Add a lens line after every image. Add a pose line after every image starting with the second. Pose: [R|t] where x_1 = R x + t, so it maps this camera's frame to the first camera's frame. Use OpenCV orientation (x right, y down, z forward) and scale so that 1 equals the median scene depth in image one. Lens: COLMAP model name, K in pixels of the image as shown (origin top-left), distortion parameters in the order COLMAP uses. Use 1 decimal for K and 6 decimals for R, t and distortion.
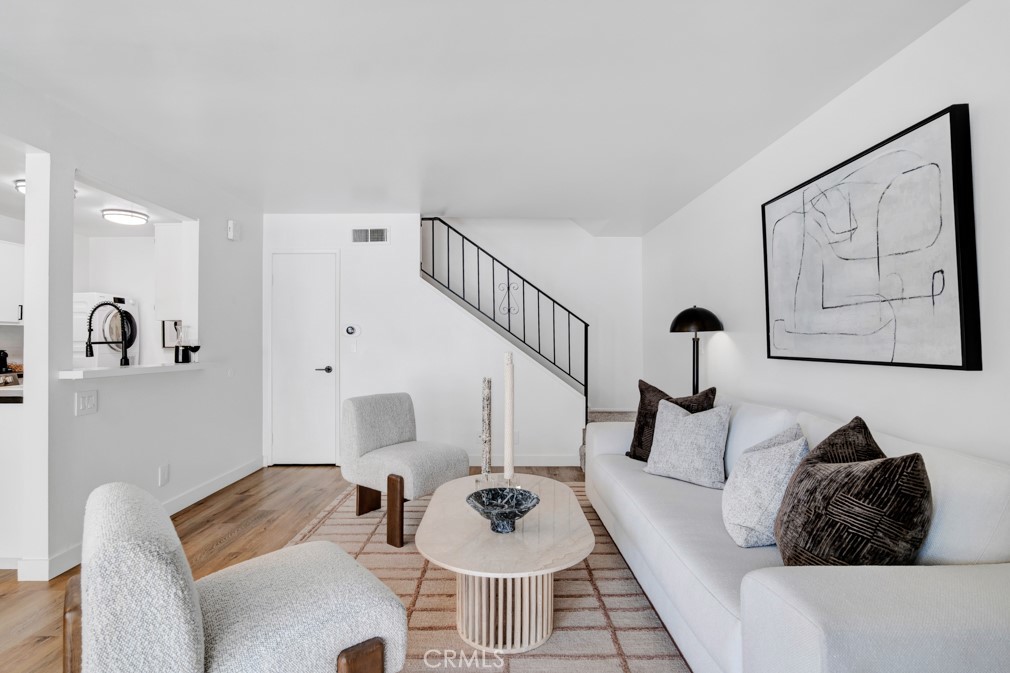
lens RADIAL K [[484.7, 0, 497.9], [0, 484.7, 336.9], [0, 0, 1]] dist [-0.026471, 0.011084]
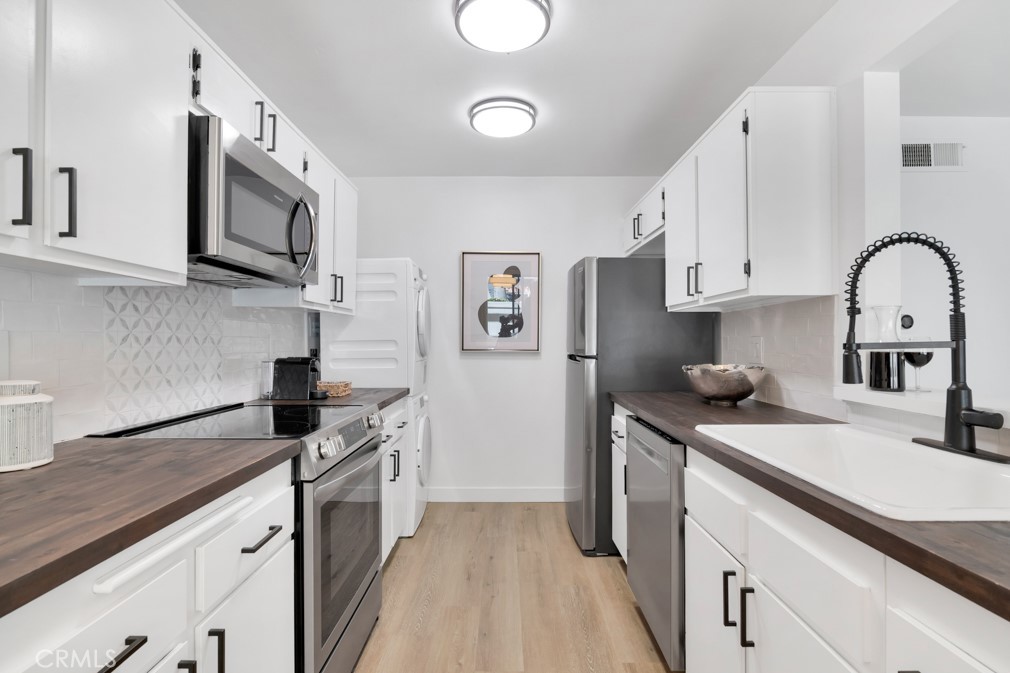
lens RADIAL K [[484.7, 0, 497.9], [0, 484.7, 336.9], [0, 0, 1]] dist [-0.026471, 0.011084]
pose [[0.999879, -0.000175, -0.015536, -0.902786], [0.000227, 0.999994, 0.003346, 0.003087], [0.015536, -0.003349, 0.999874, 0.502552]]
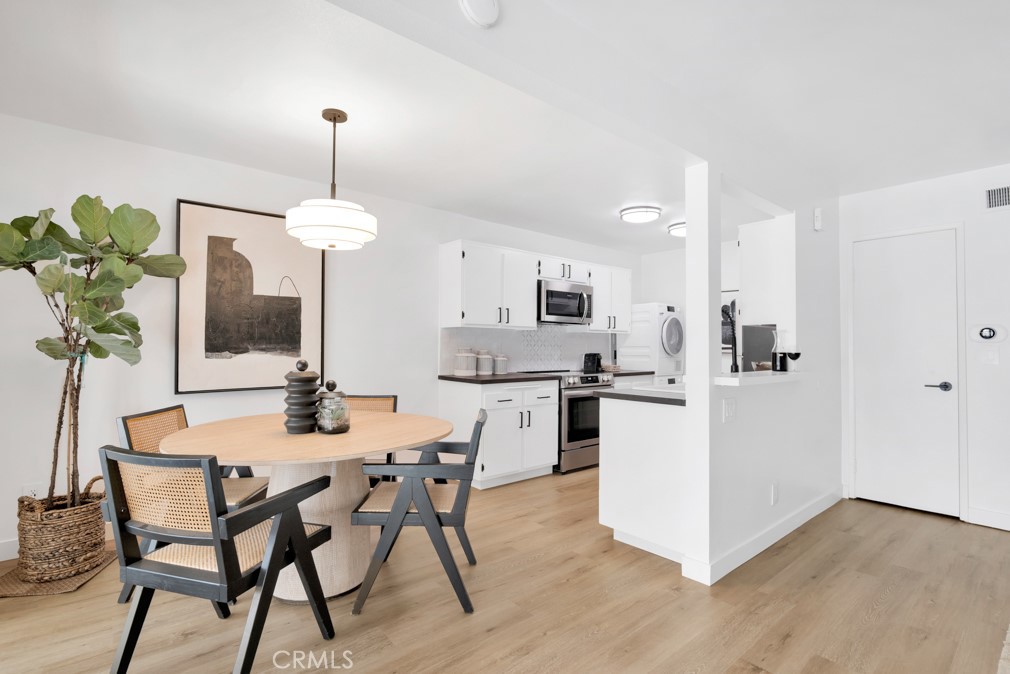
lens RADIAL K [[484.7, 0, 497.9], [0, 484.7, 337.4], [0, 0, 1]] dist [-0.026471, 0.011084]
pose [[0.633434, -0.008711, -0.773748, -0.265150], [-0.000222, 0.999935, -0.011439, 0.000633], [0.773797, 0.007418, 0.633390, 0.008015]]
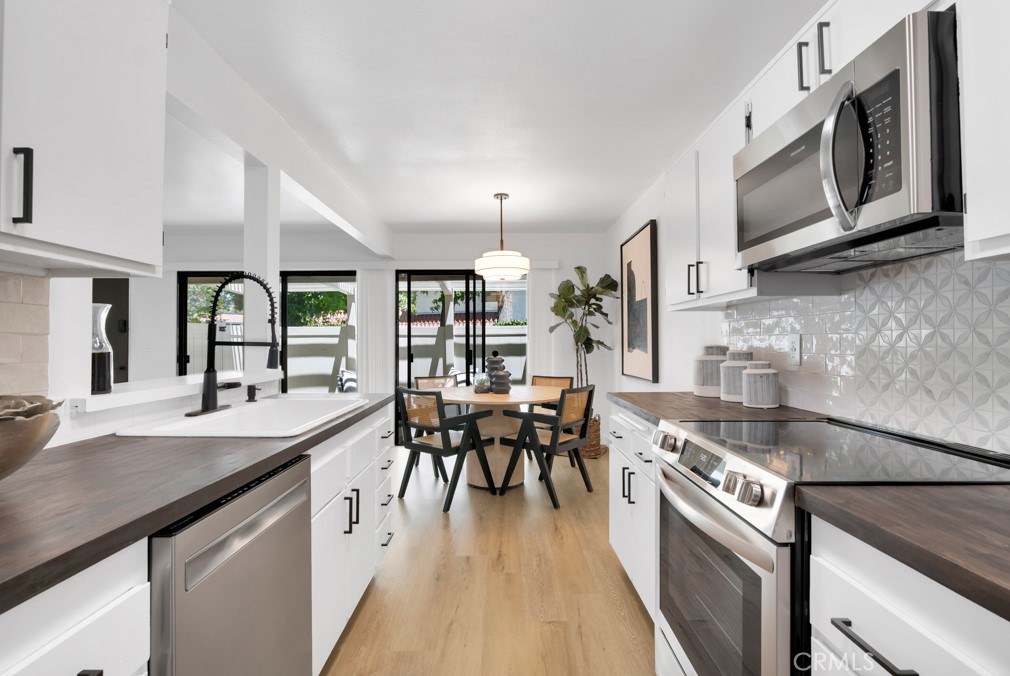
lens RADIAL K [[483.9, 0, 507.0], [0, 483.9, 337.7], [0, 0, 1]] dist [-0.019629, 0.001435]
pose [[-0.999971, 0.005175, 0.005675, -0.895546], [0.005088, 0.999871, -0.015210, 0.009555], [-0.005753, -0.015181, -0.999868, 1.224375]]
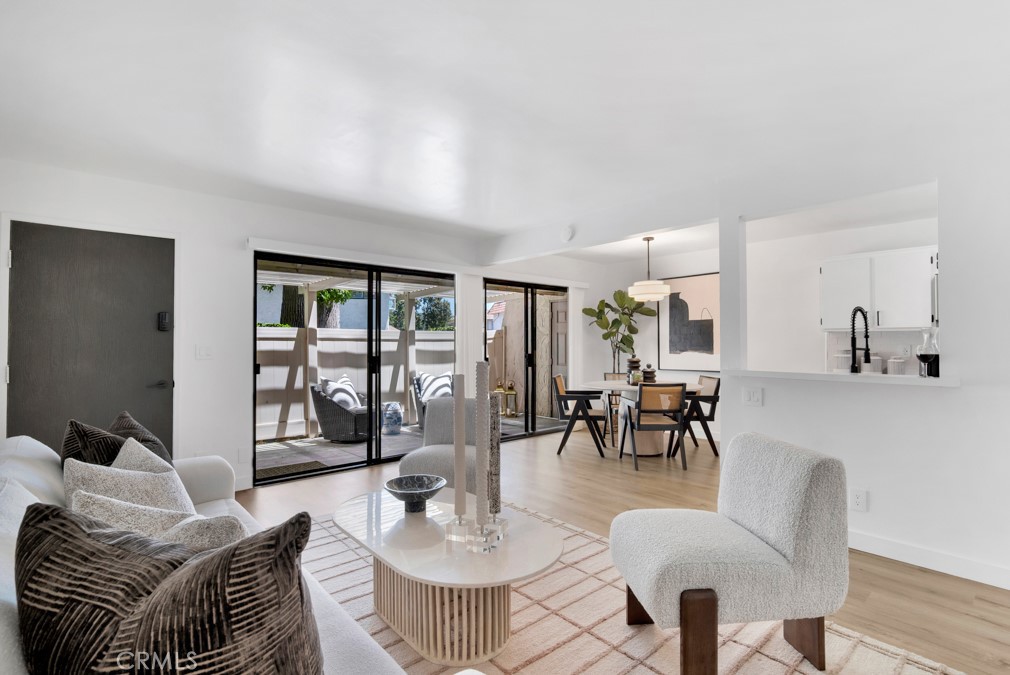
lens RADIAL K [[484.7, 0, 497.9], [0, 484.7, 337.9], [0, 0, 1]] dist [-0.026471, 0.011084]
pose [[-0.774327, -0.012600, -0.632661, 0.284347], [0.004512, 0.999666, -0.025432, 0.010792], [0.632770, -0.022547, -0.774012, 1.012311]]
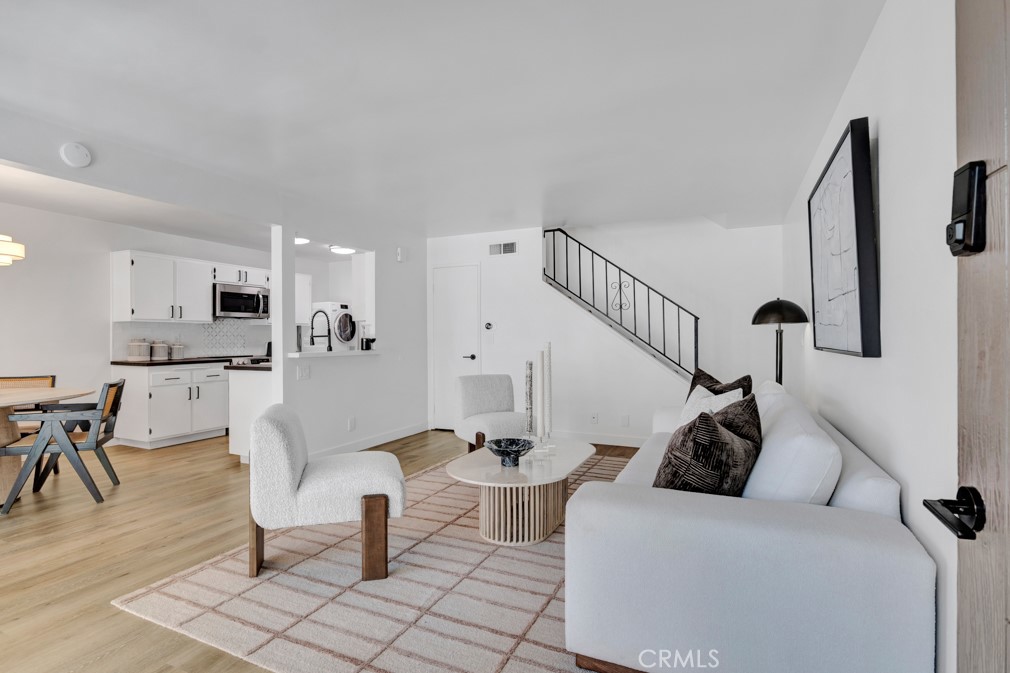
lens RADIAL K [[483.9, 0, 507.0], [0, 483.9, 336.2], [0, 0, 1]] dist [-0.019629, 0.001435]
pose [[0.917945, -0.003706, -0.396691, 0.291492], [0.007915, 0.999928, 0.008974, 0.002134], [0.396629, -0.011378, 0.917908, -0.160842]]
